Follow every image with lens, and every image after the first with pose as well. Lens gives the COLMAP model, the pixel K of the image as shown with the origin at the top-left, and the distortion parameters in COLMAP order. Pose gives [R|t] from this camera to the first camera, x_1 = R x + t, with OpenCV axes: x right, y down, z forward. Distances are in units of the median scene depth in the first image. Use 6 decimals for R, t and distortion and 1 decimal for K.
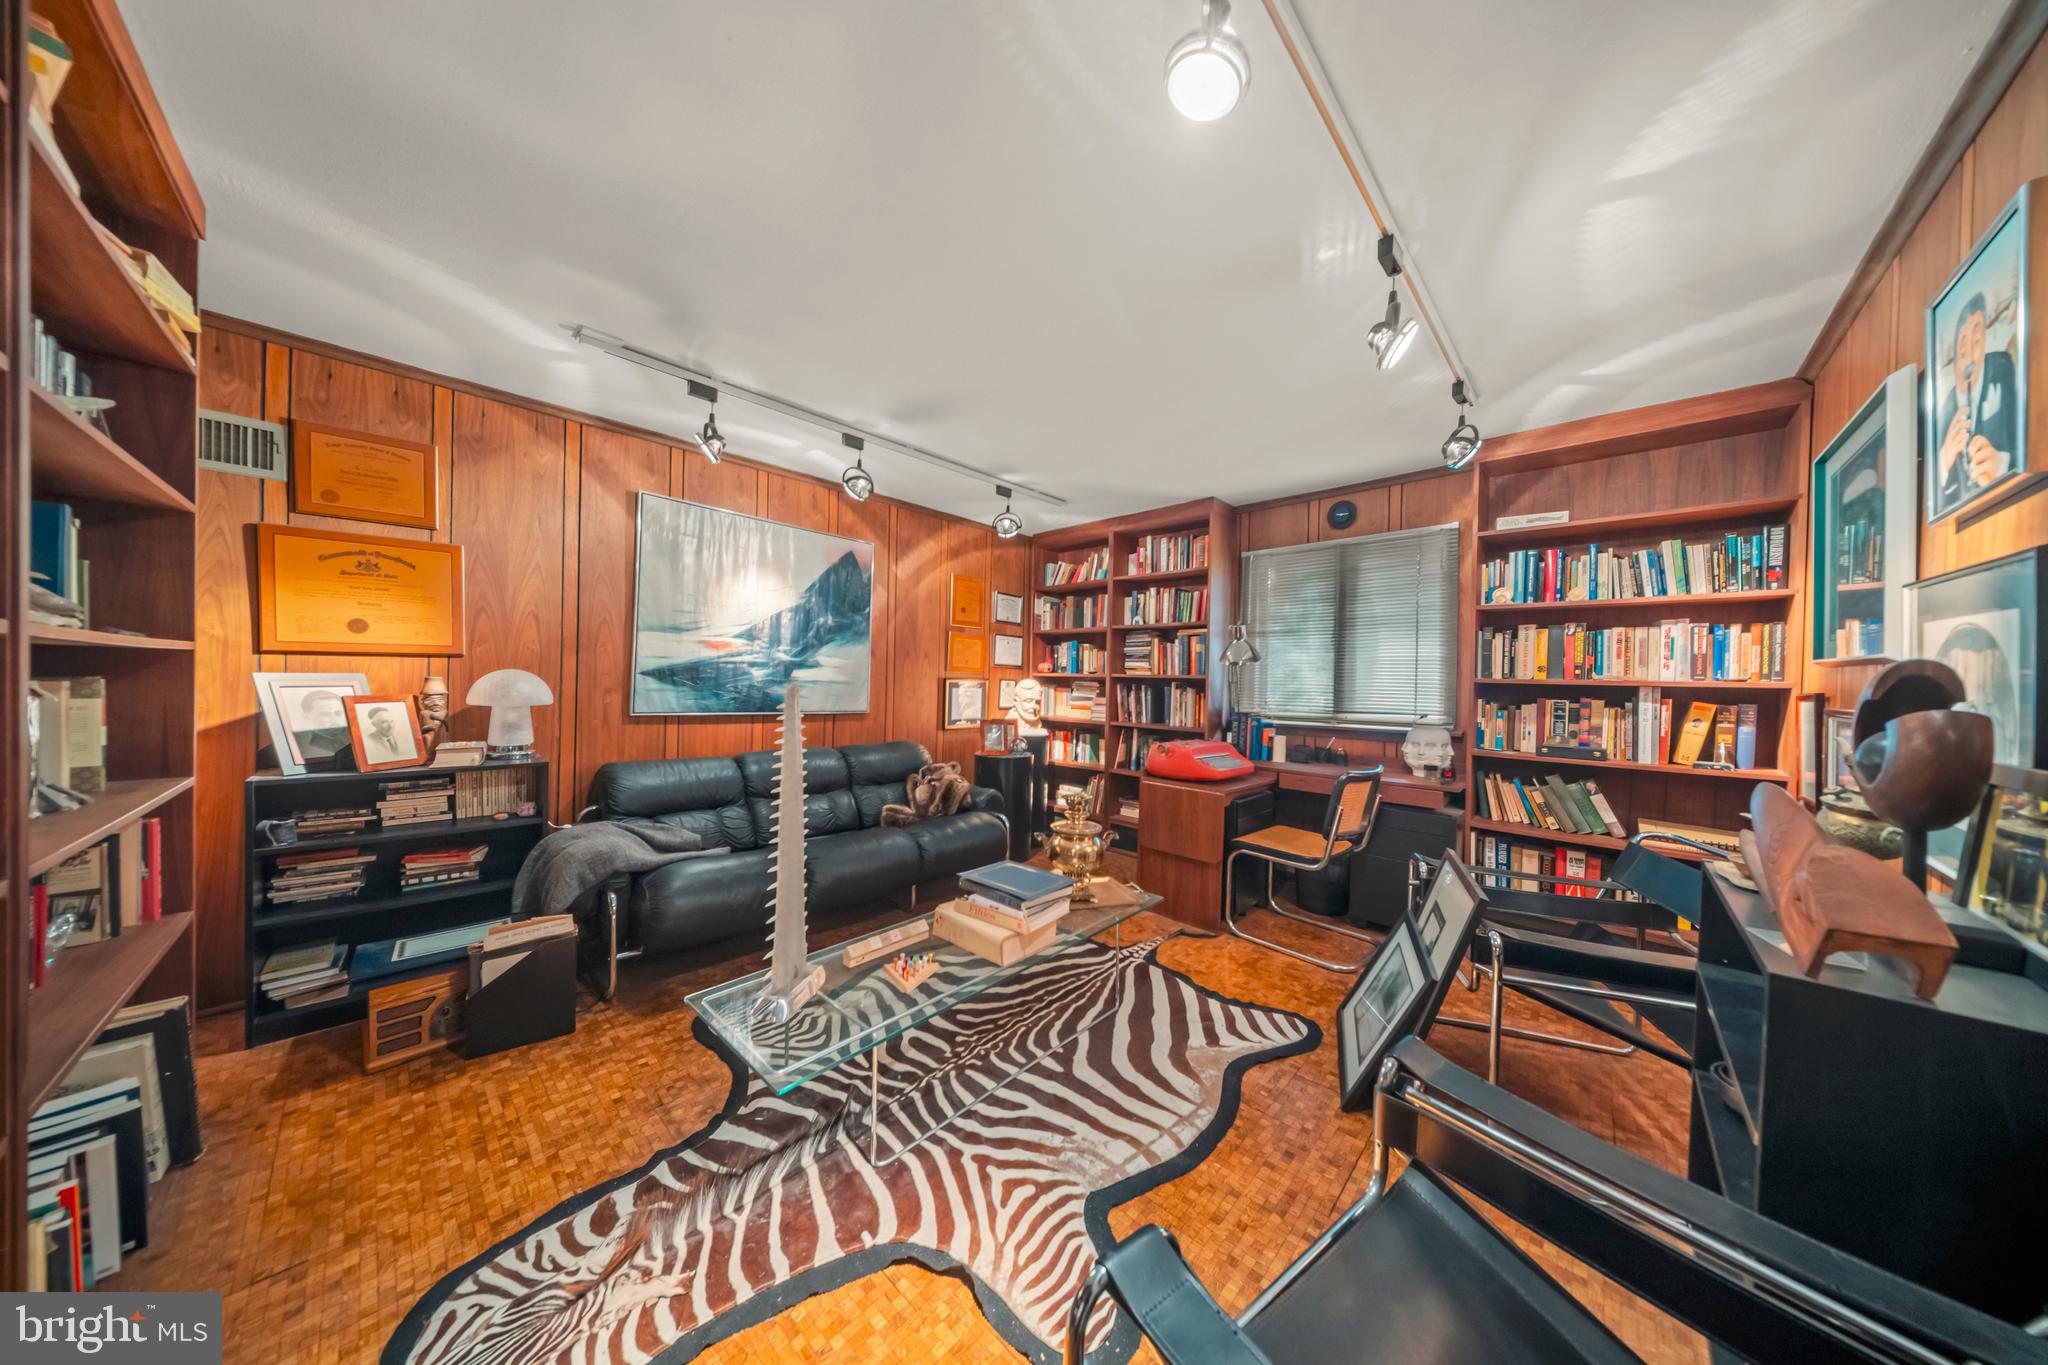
lens RADIAL K [[612.6, 0, 1038.0], [0, 612.6, 688.7], [0, 0, 1]] dist [-0.001336, -0.000140]
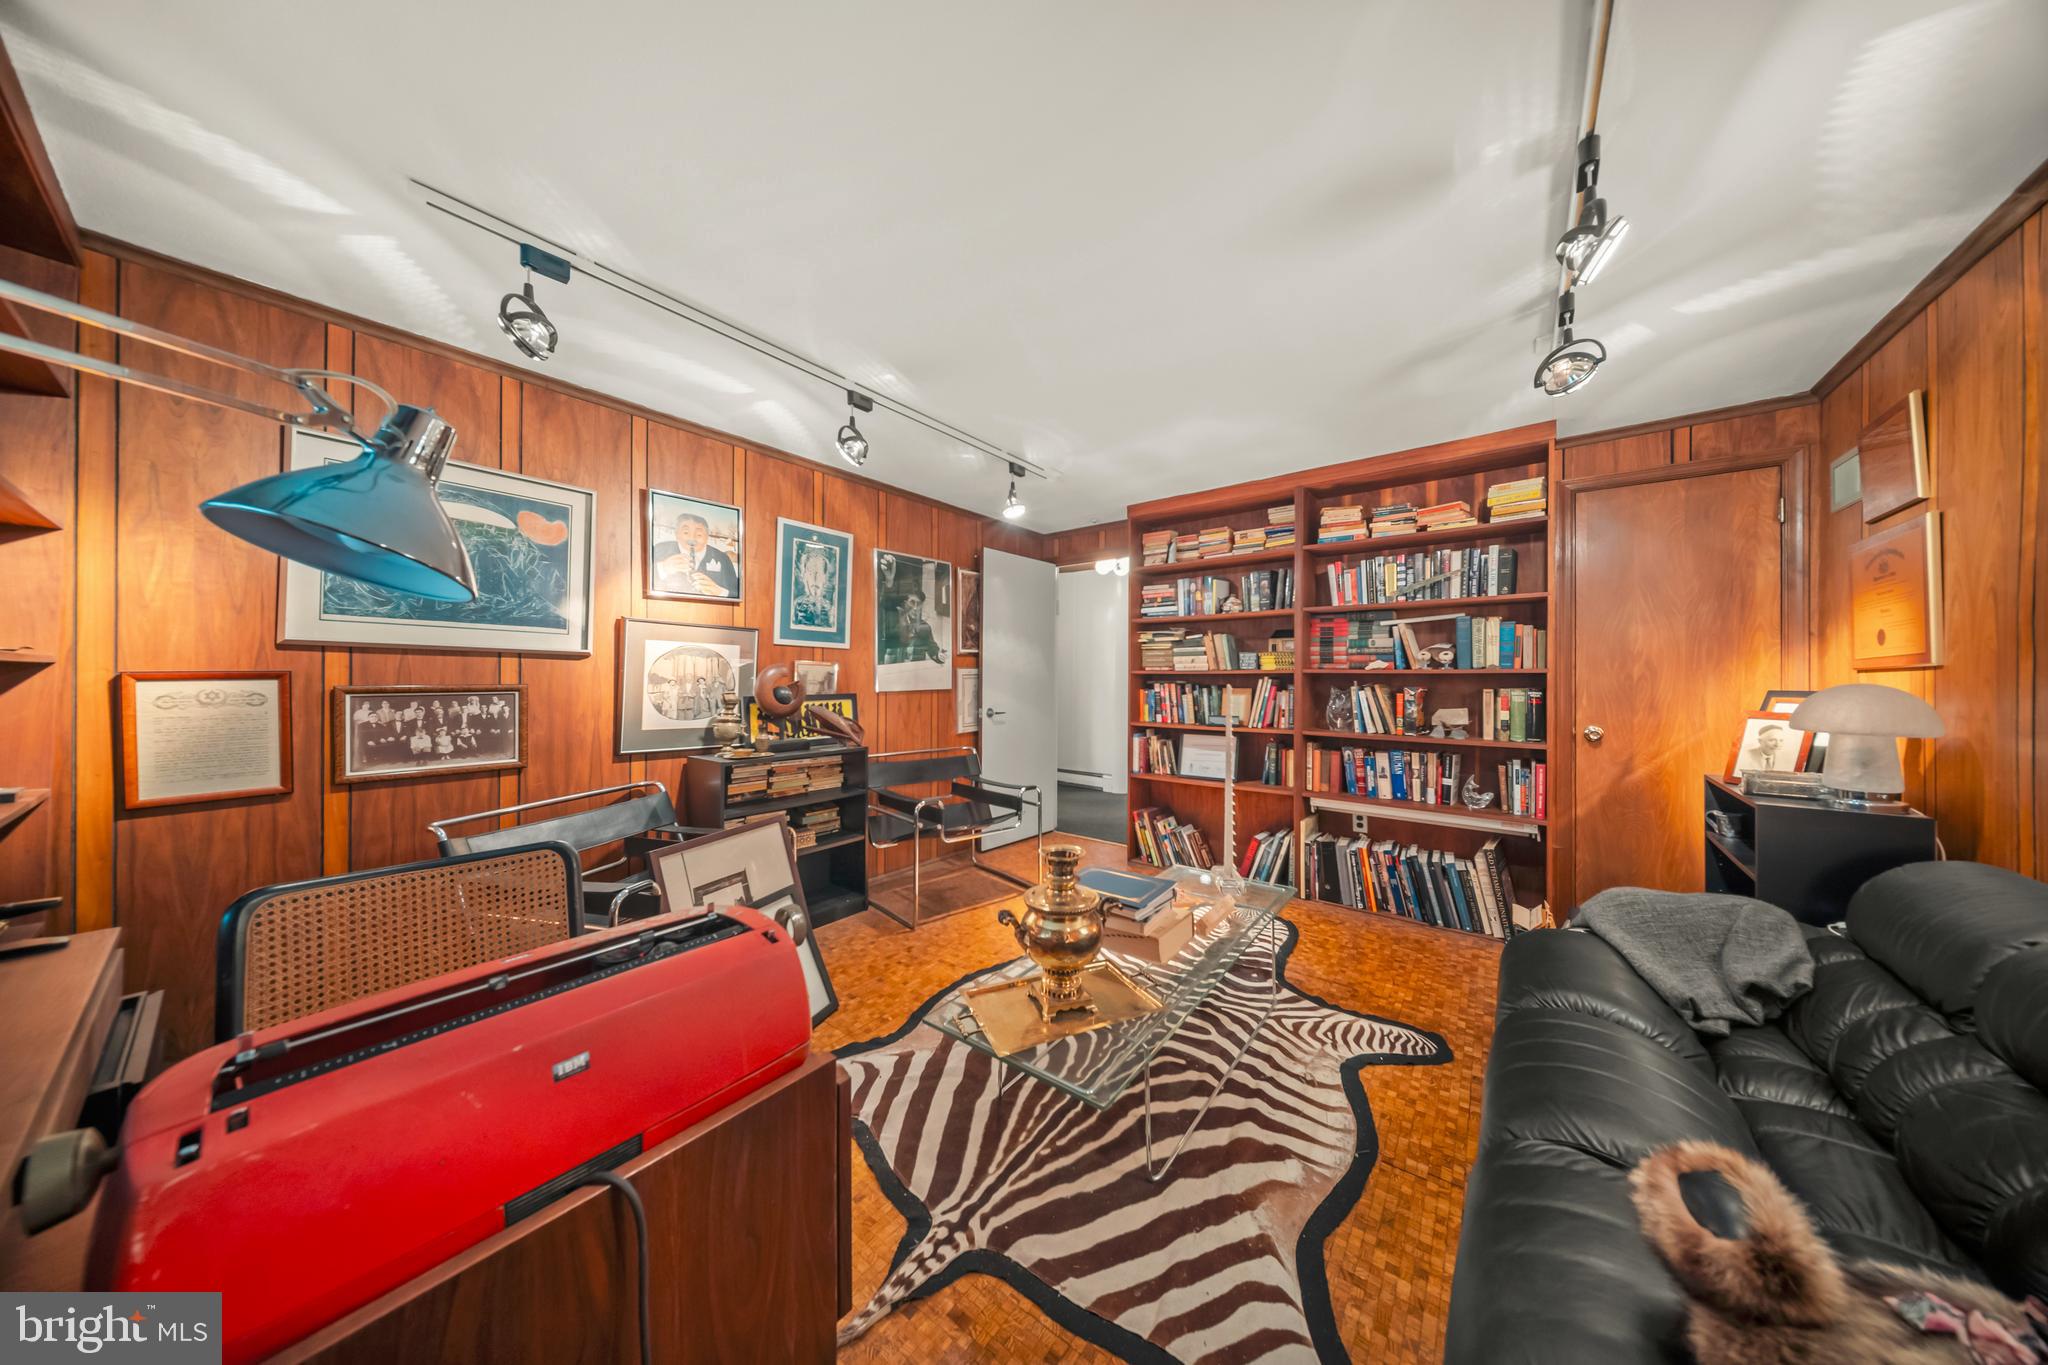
lens RADIAL K [[612.6, 0, 1038.0], [0, 612.6, 688.7], [0, 0, 1]] dist [-0.001336, -0.000140]
pose [[-0.995284, -0.025859, -0.093496, 0.169023], [-0.029389, 0.998899, 0.036578, -0.026305], [0.092447, 0.039153, -0.994948, 1.775002]]
